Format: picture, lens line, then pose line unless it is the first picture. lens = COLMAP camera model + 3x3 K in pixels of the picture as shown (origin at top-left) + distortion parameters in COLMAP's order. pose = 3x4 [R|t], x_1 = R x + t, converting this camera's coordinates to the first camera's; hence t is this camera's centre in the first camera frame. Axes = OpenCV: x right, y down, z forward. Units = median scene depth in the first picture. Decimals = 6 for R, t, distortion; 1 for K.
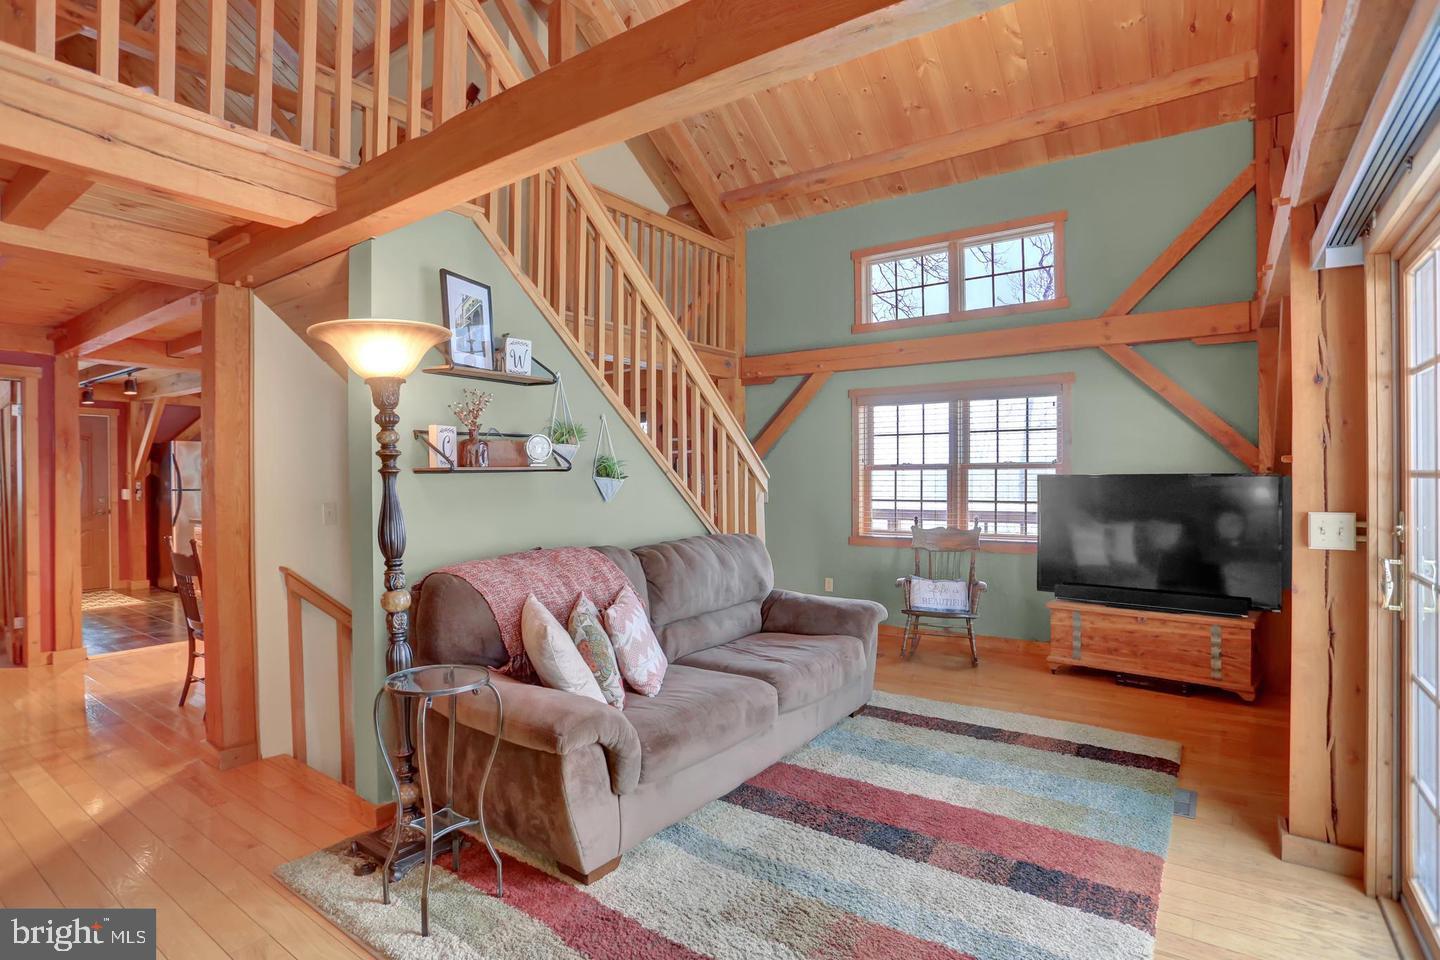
lens RADIAL K [[703.3, 0, 719.0], [0, 703.3, 476.9], [0, 0, 1]] dist [-0.061920, 0.026729]
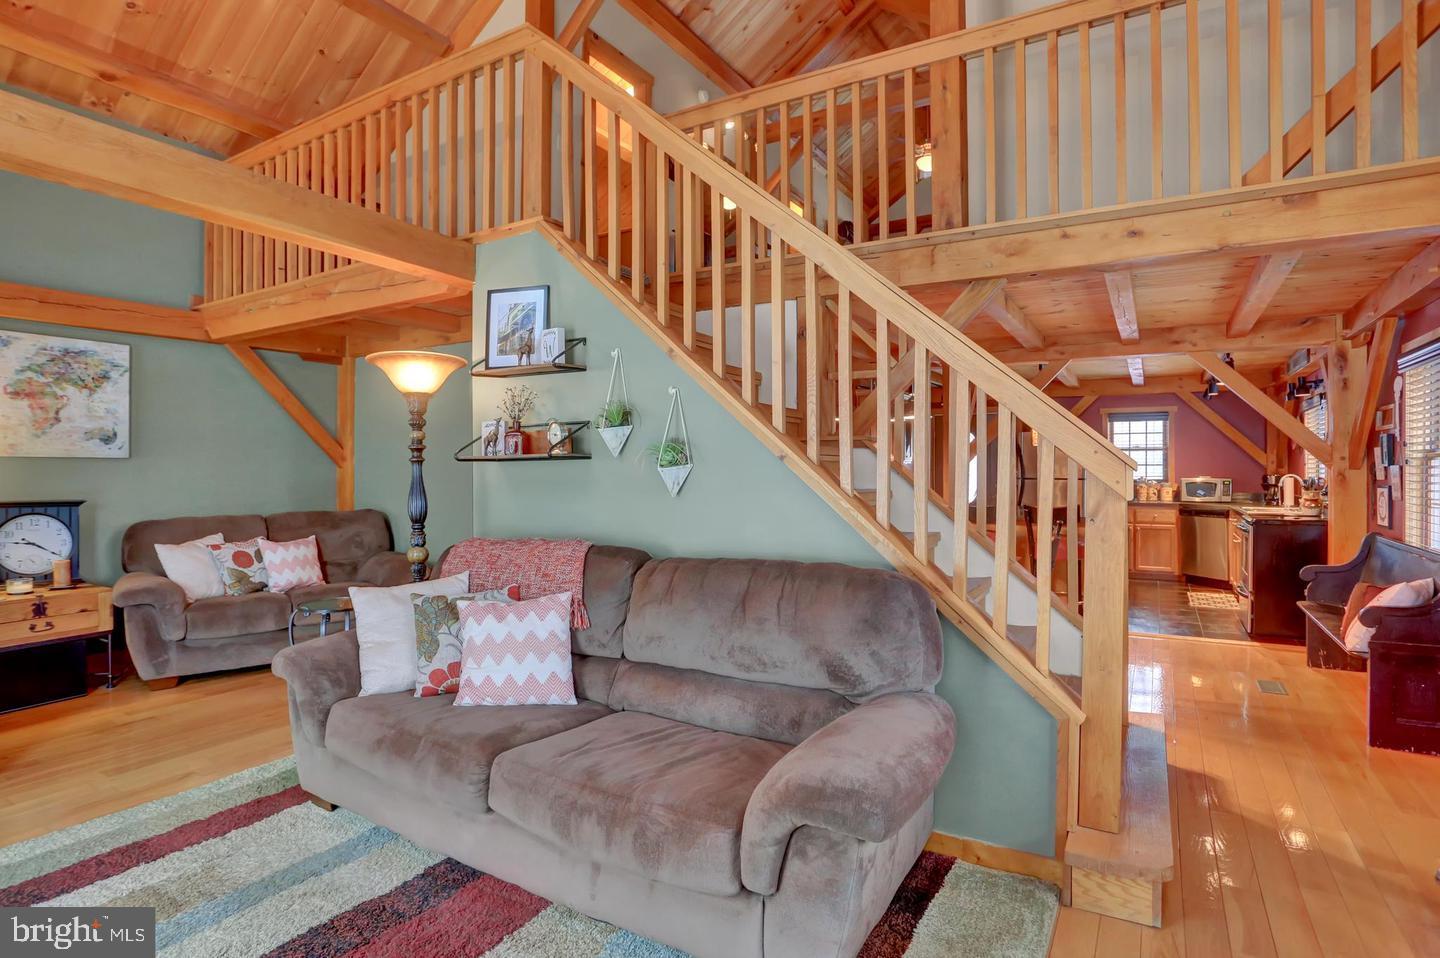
lens RADIAL K [[743.9, 0, 721.5], [0, 743.9, 472.0], [0, 0, 1]] dist [-0.067819, 0.030167]
pose [[0.079613, 0.014361, -0.996722, 0.920986], [0.008573, 0.999849, 0.015091, -0.001900], [0.996789, -0.009747, 0.079478, 1.325818]]
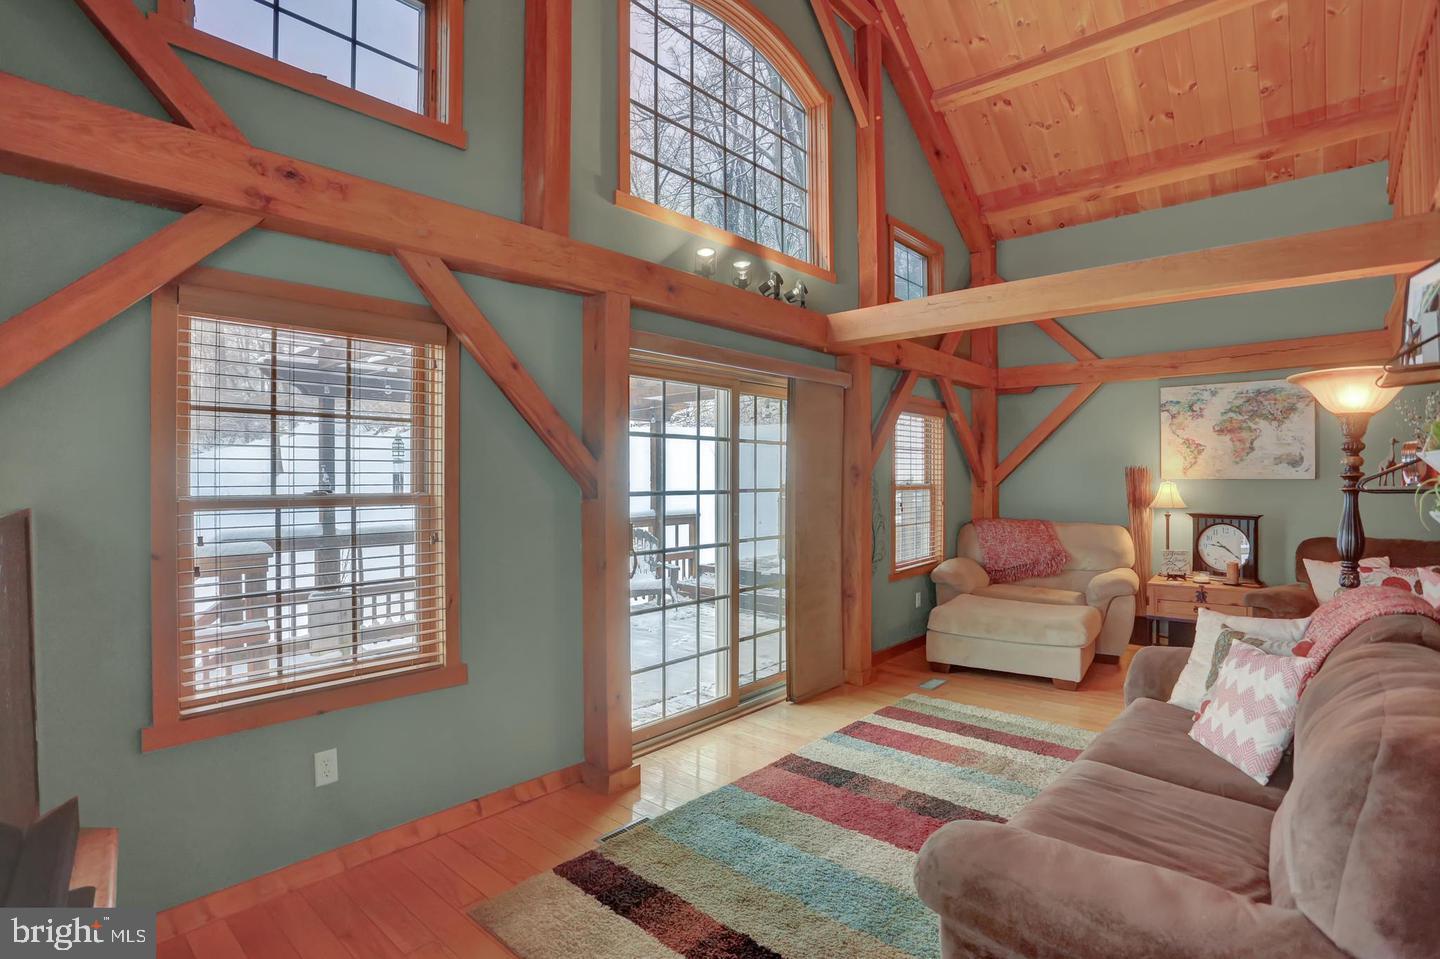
lens RADIAL K [[721.4, 0, 711.2], [0, 721.4, 480.5], [0, 0, 1]] dist [-0.081330, 0.039952]
pose [[-0.994129, 0.013614, 0.107342, 0.454431], [0.013042, 0.999897, -0.006034, -0.028990], [-0.107413, -0.004599, -0.994204, 2.074595]]
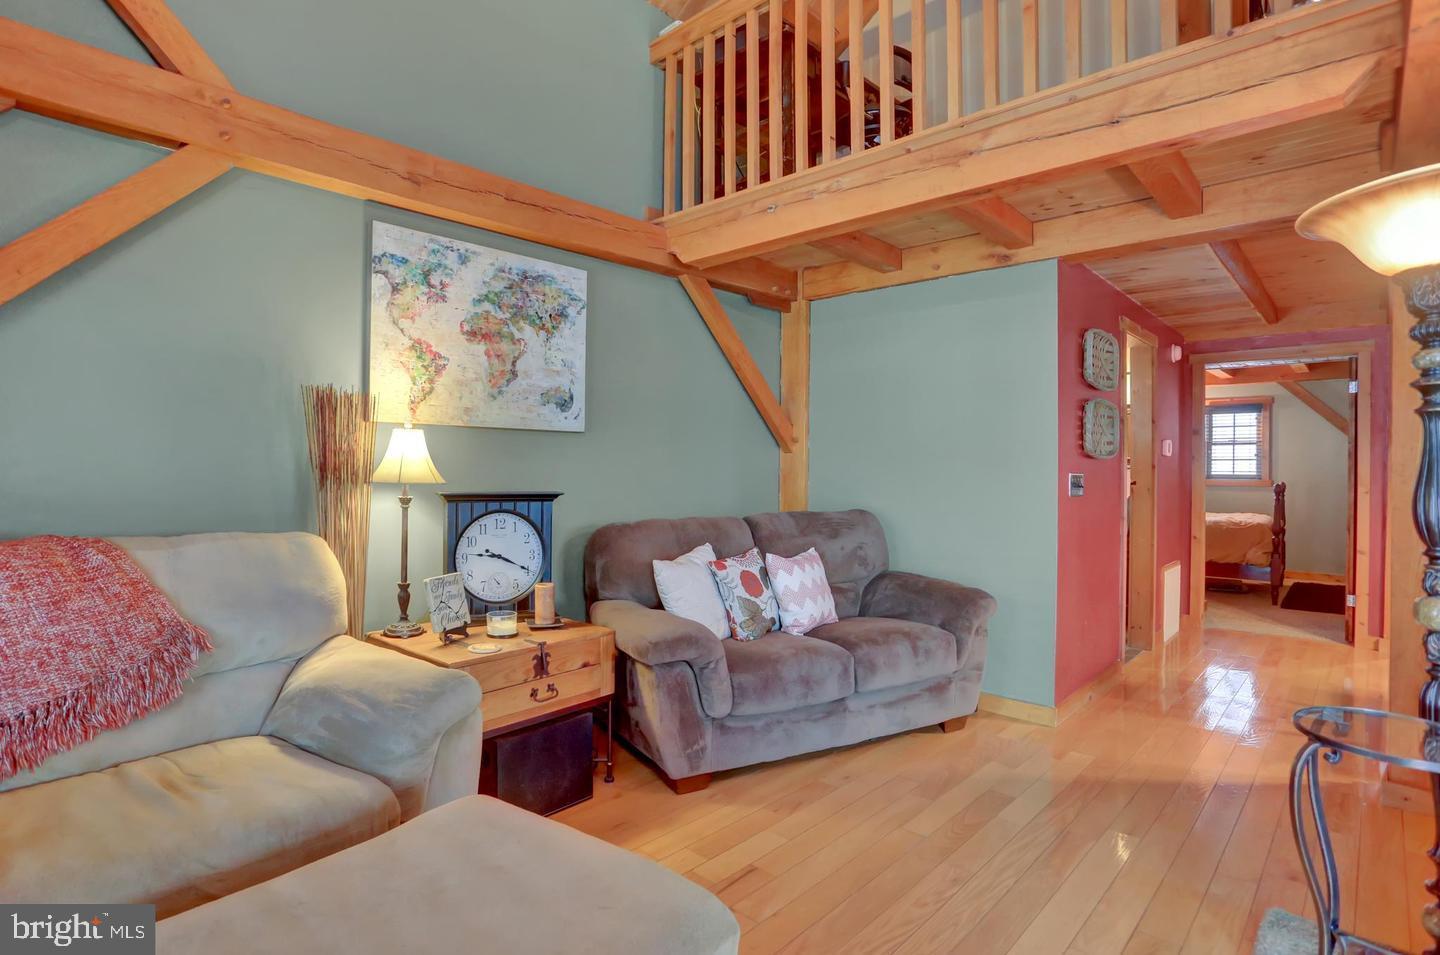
lens RADIAL K [[743.9, 0, 721.5], [0, 743.9, 470.5], [0, 0, 1]] dist [-0.067819, 0.030167]
pose [[-0.136156, 0.014254, -0.990585, 0.251265], [0.003595, 0.999897, 0.013894, 0.027450], [0.990681, -0.001669, -0.136194, 0.398120]]
